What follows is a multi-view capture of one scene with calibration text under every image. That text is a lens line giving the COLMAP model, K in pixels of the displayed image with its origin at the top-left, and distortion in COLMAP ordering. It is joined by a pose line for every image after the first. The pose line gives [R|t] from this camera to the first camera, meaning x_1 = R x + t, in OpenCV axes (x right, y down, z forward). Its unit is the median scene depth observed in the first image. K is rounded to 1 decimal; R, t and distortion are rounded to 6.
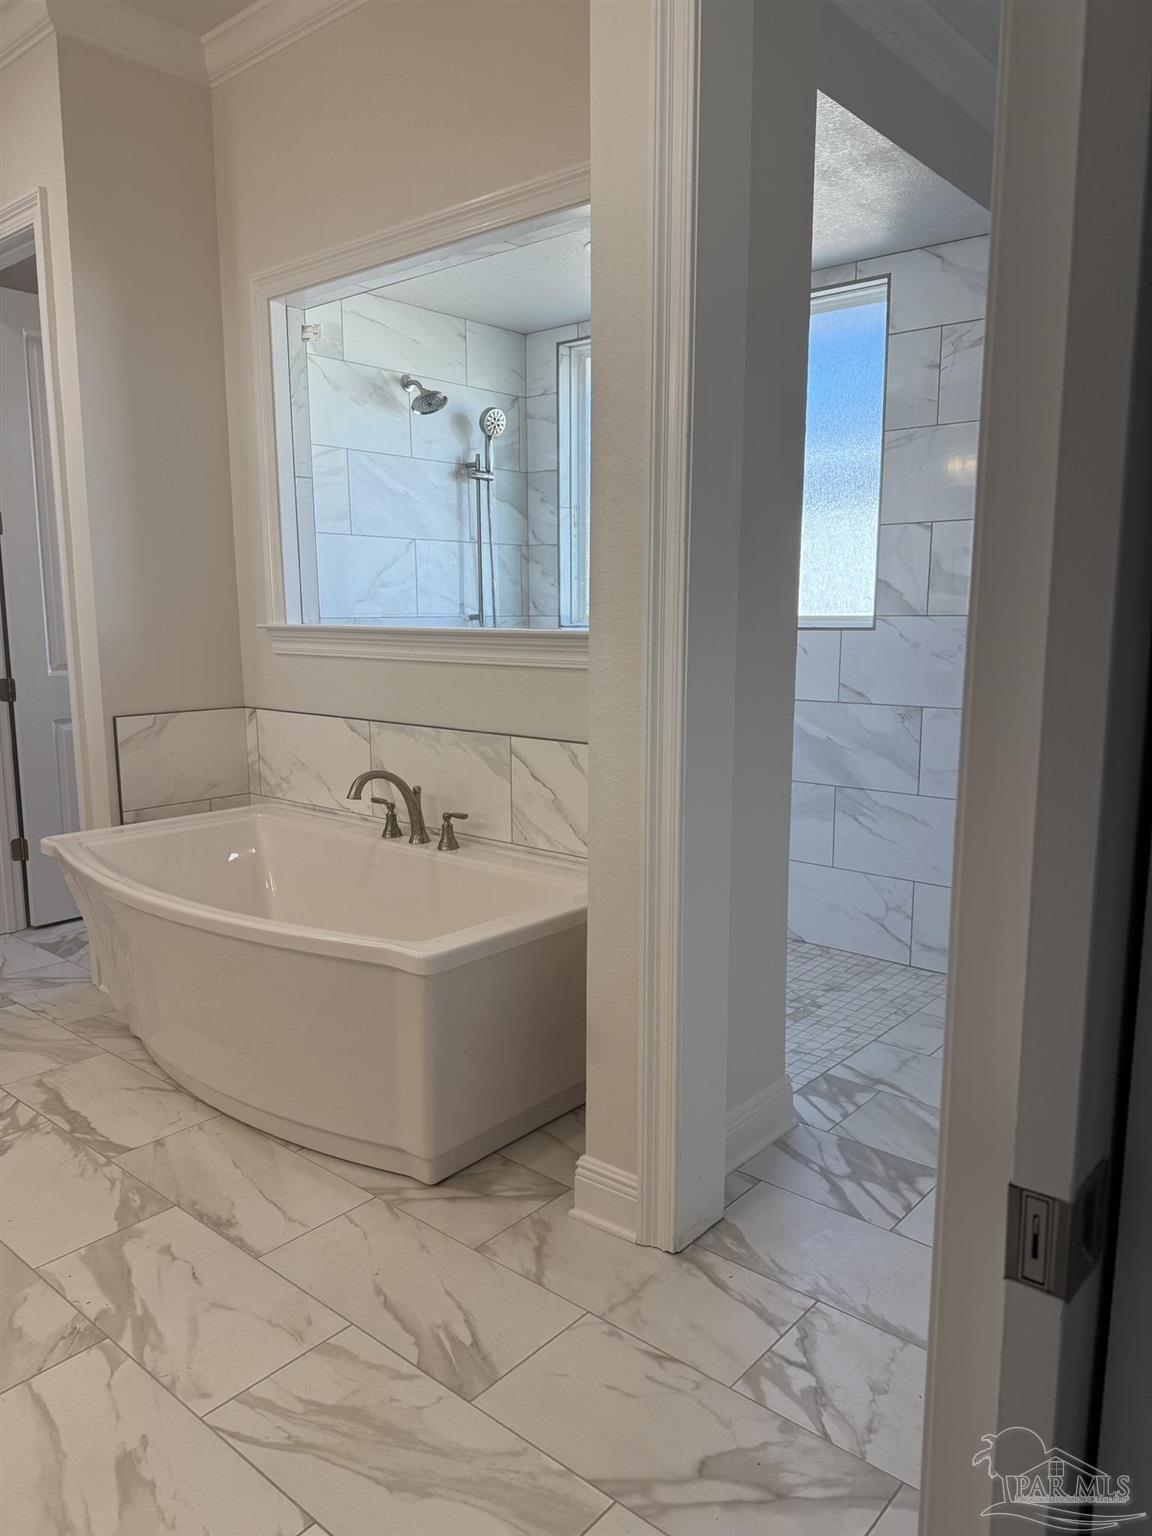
lens RADIAL K [[1091.7, 0, 576.0], [0, 1091.7, 768.0], [0, 0, 1]] dist [-0.007801, -0.003379]
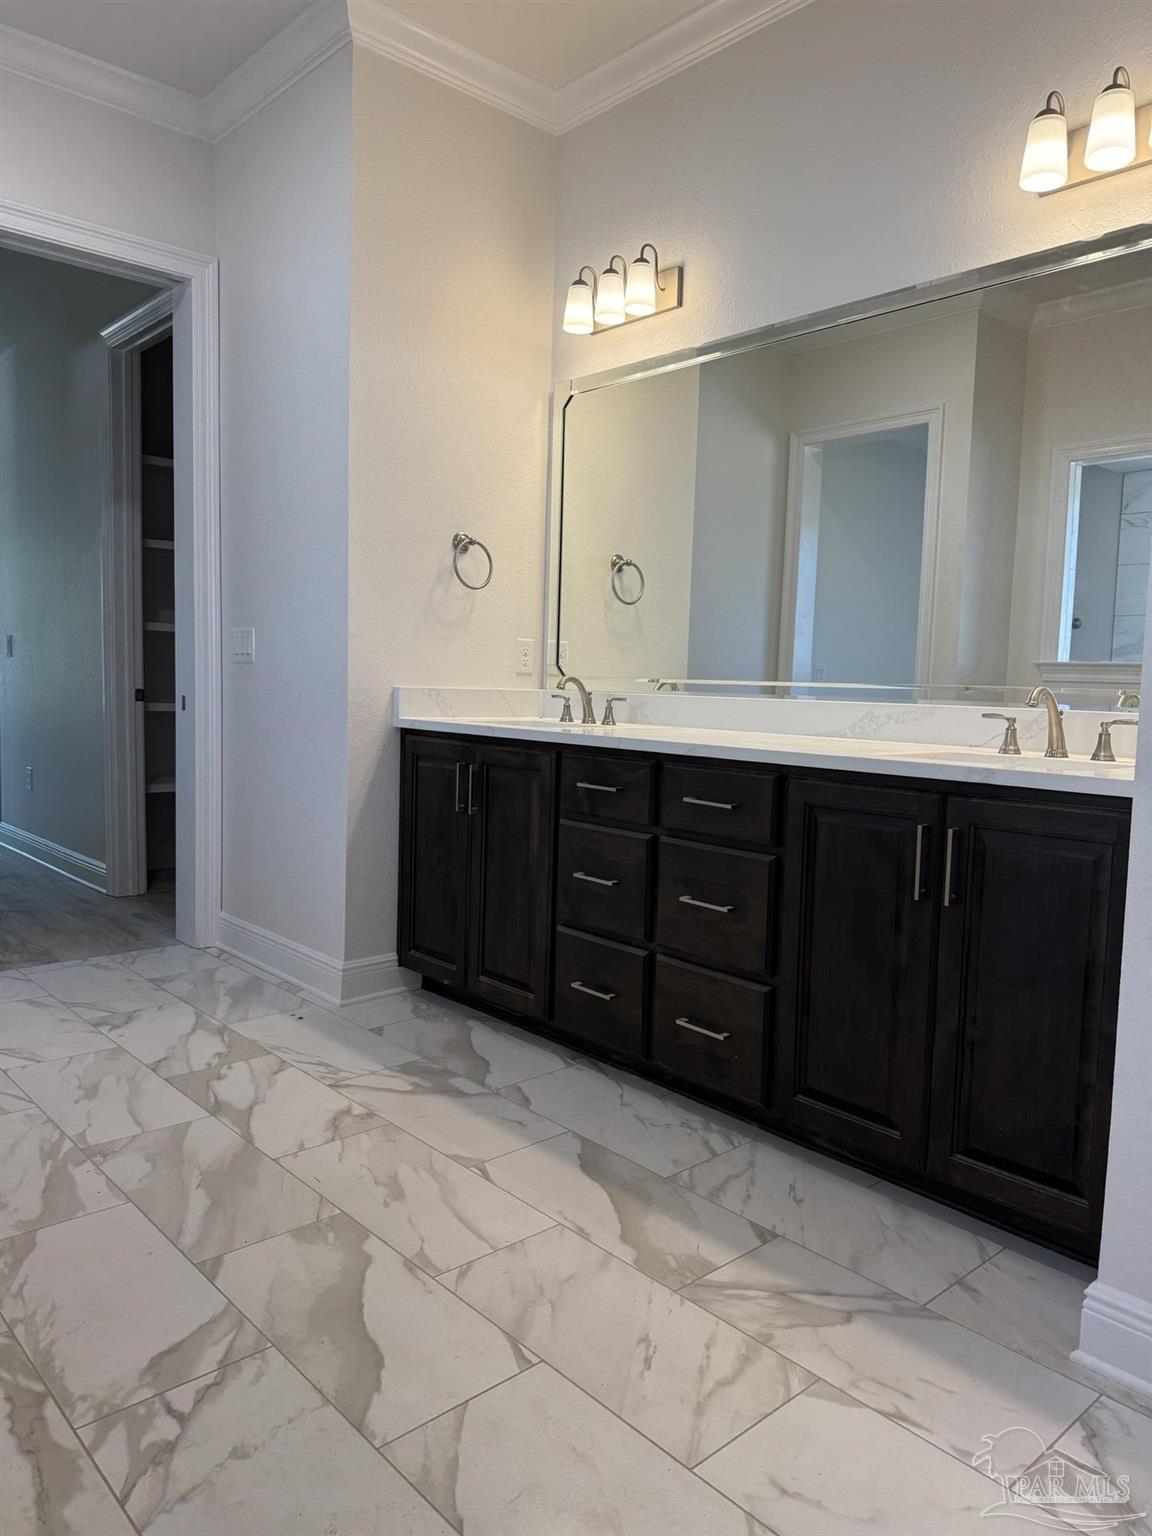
lens RADIAL K [[1091.7, 0, 576.0], [0, 1091.7, 768.0], [0, 0, 1]] dist [-0.007801, -0.003379]
pose [[-0.991726, -0.031686, 0.124398, -1.060112], [-0.001260, 0.971415, 0.237384, -0.180947], [-0.128364, 0.235263, -0.963418, 1.893125]]
